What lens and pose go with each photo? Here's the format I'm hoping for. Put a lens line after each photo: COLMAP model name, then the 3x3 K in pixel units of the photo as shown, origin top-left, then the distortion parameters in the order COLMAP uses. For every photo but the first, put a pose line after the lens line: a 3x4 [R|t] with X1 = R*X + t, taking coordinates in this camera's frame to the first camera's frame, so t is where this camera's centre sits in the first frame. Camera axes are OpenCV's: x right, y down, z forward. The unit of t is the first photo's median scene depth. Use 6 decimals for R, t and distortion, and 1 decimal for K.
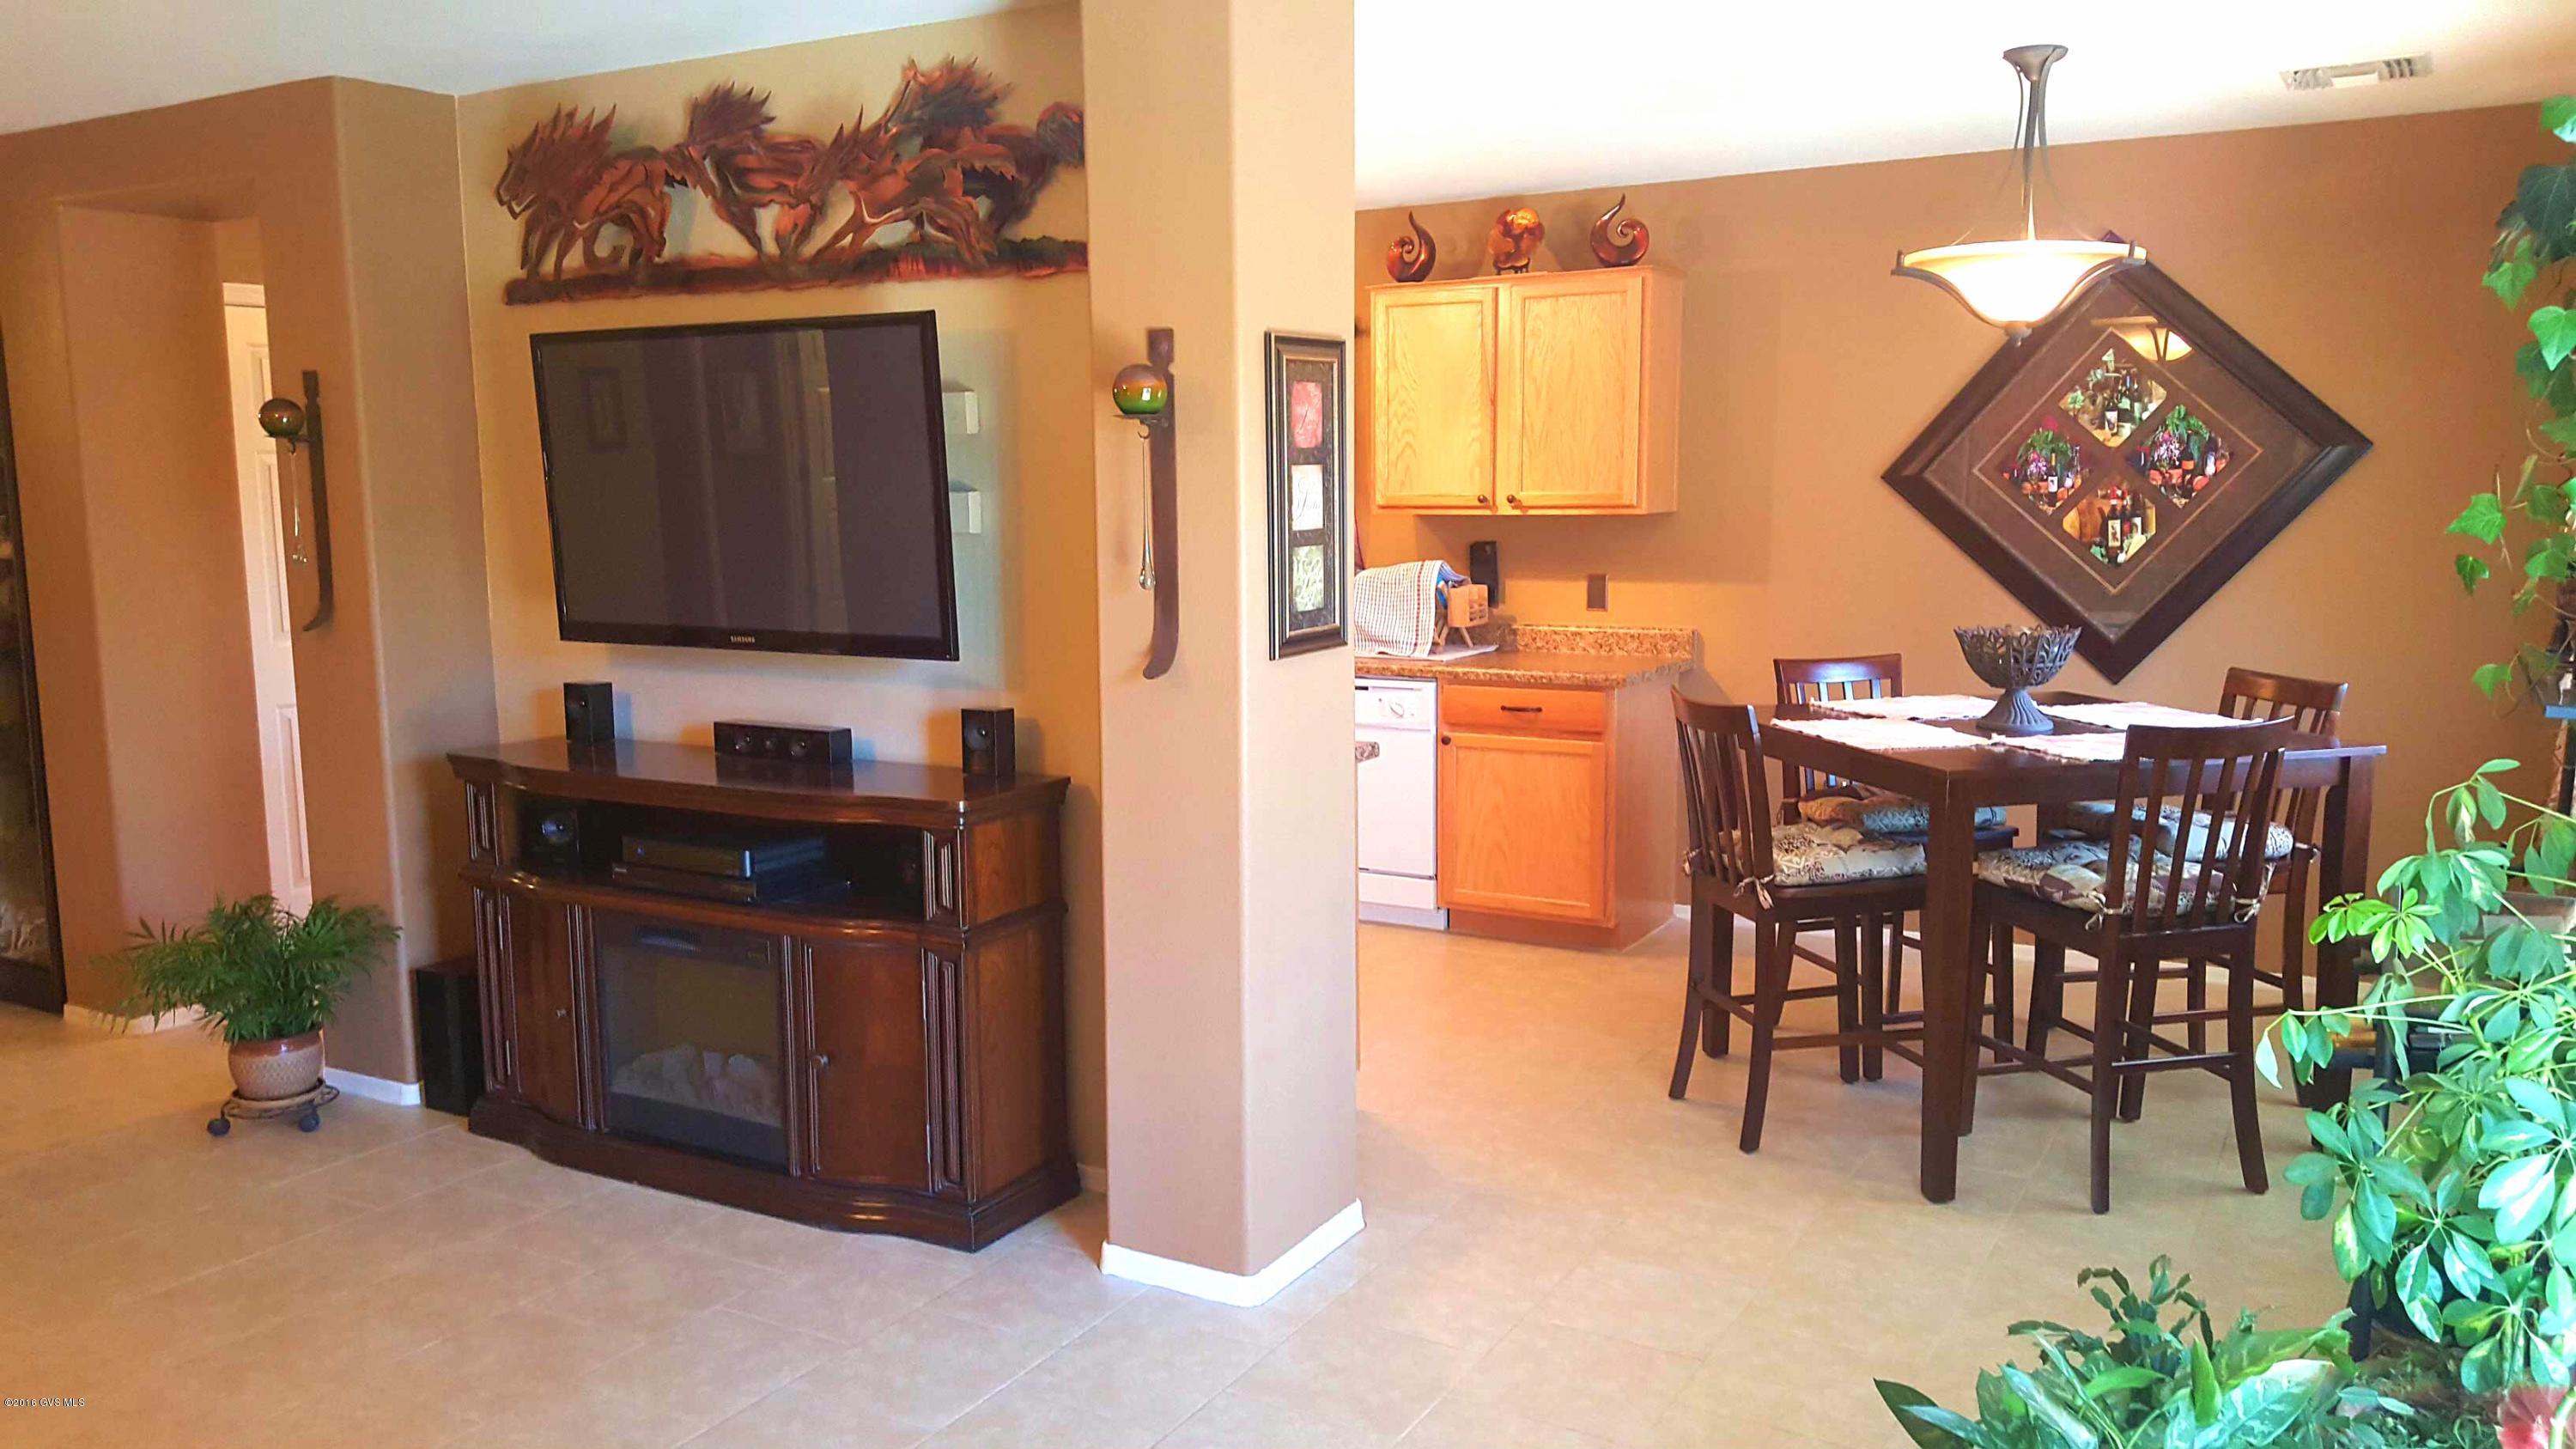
lens RADIAL K [[1900.9, 0, 1299.5], [0, 1900.9, 740.2], [0, 0, 1]] dist [0.160355, -0.263634]
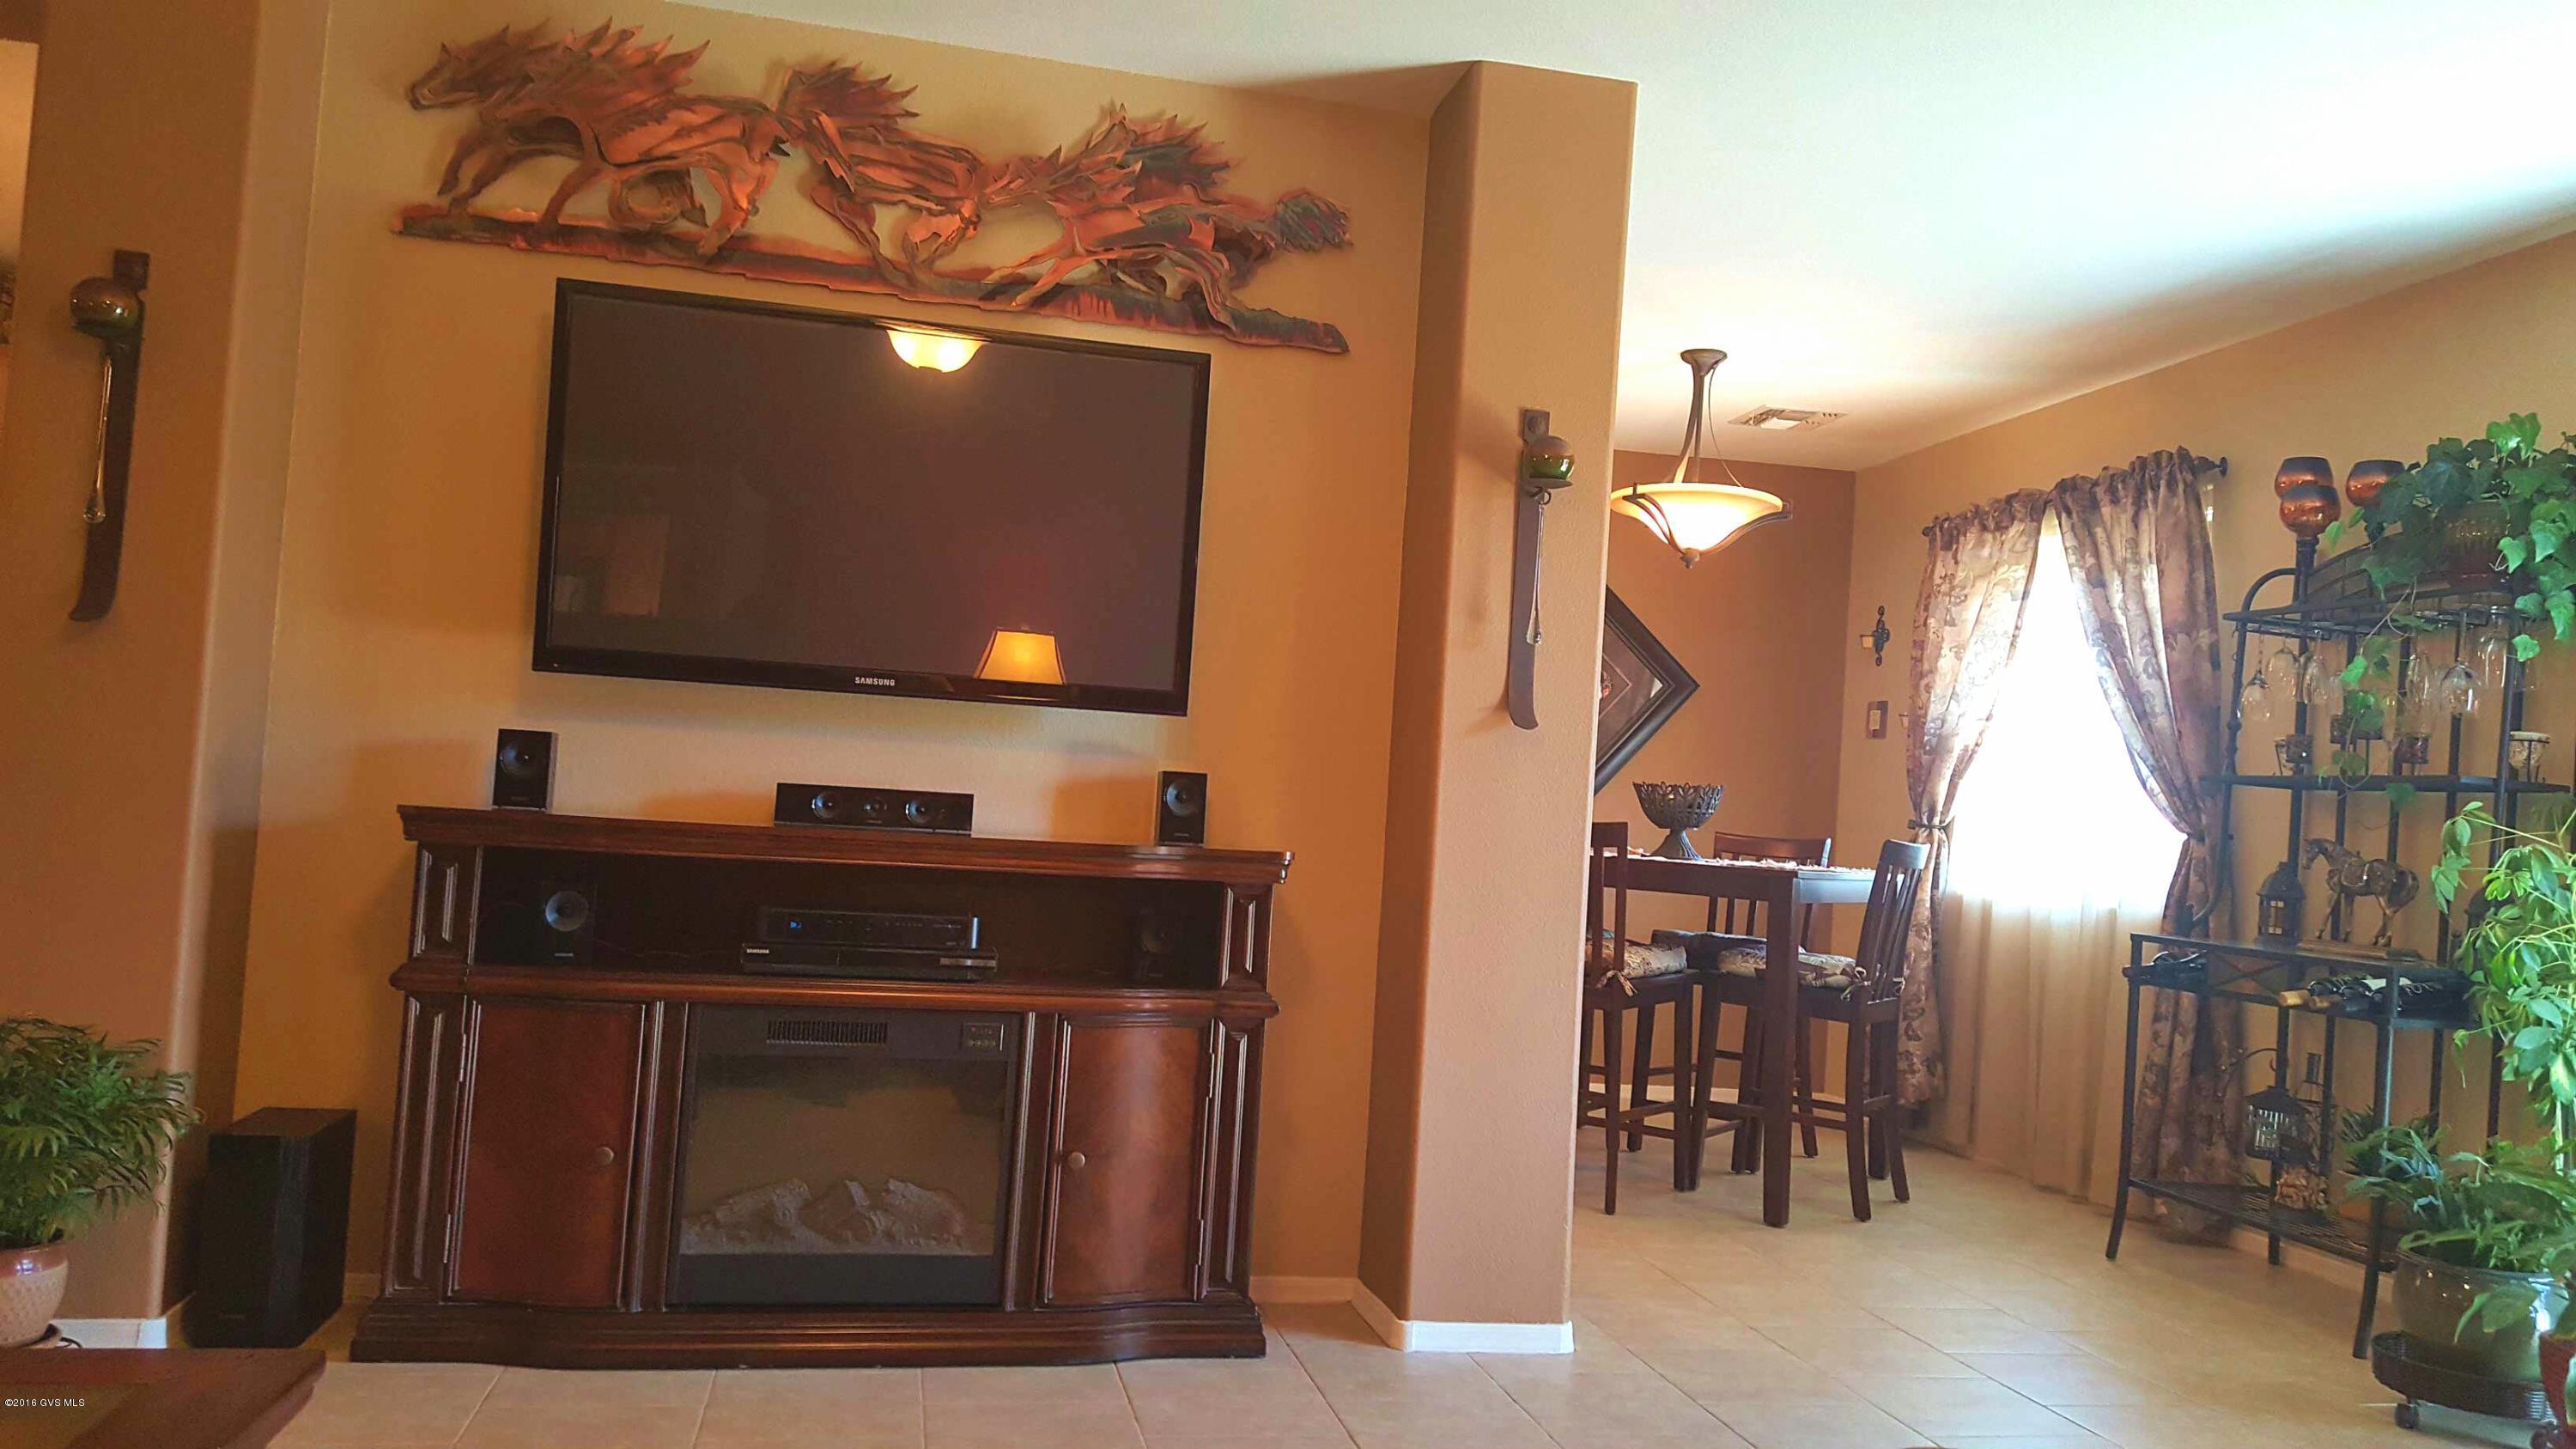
lens RADIAL K [[1883.8, 0, 1308.6], [0, 1883.8, 754.0], [0, 0, 1]] dist [0.170209, -0.268270]
pose [[0.742412, 0.077876, 0.665402, -0.685931], [0.024972, 0.989314, -0.143648, 0.101798], [-0.669478, 0.123263, 0.732534, 0.255788]]
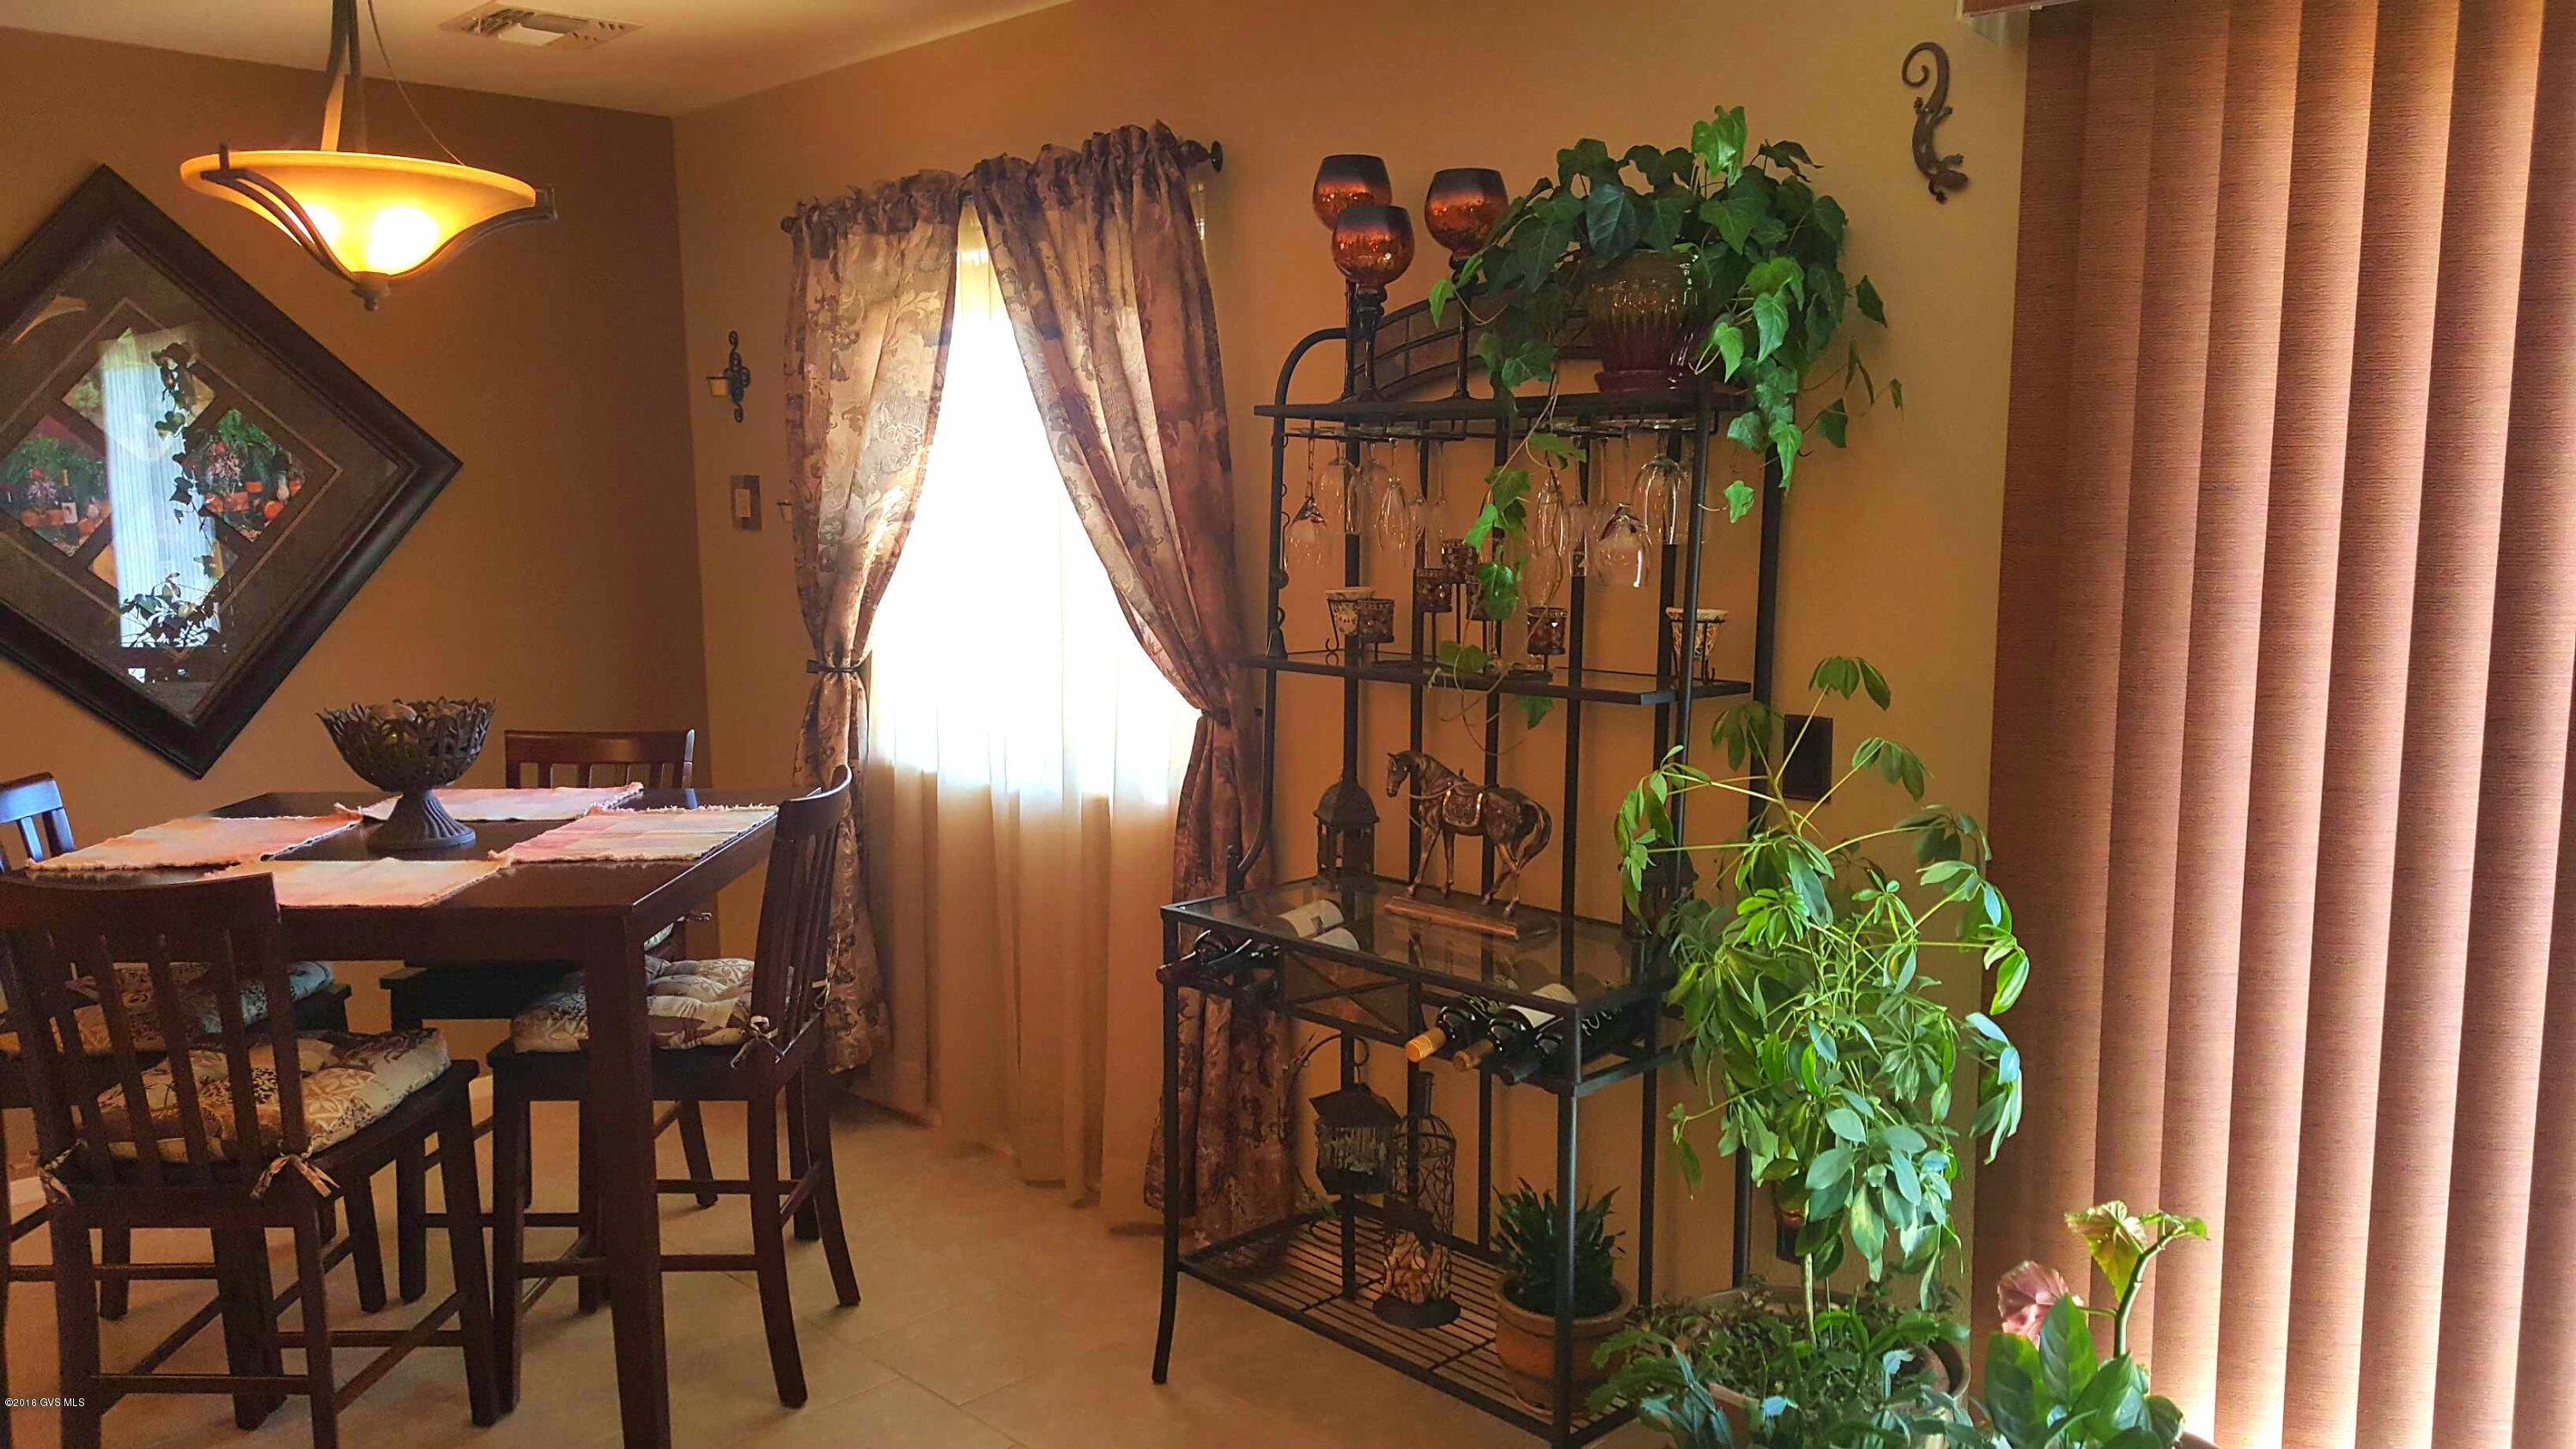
lens RADIAL K [[1891.8, 0, 1338.2], [0, 1891.8, 775.0], [0, 0, 1]] dist [0.085701, -0.135130]
pose [[0.258252, -0.137808, 0.956198, -0.237628], [0.138697, 0.984809, 0.104472, -0.062350], [-0.956069, 0.105641, 0.273443, 0.504655]]
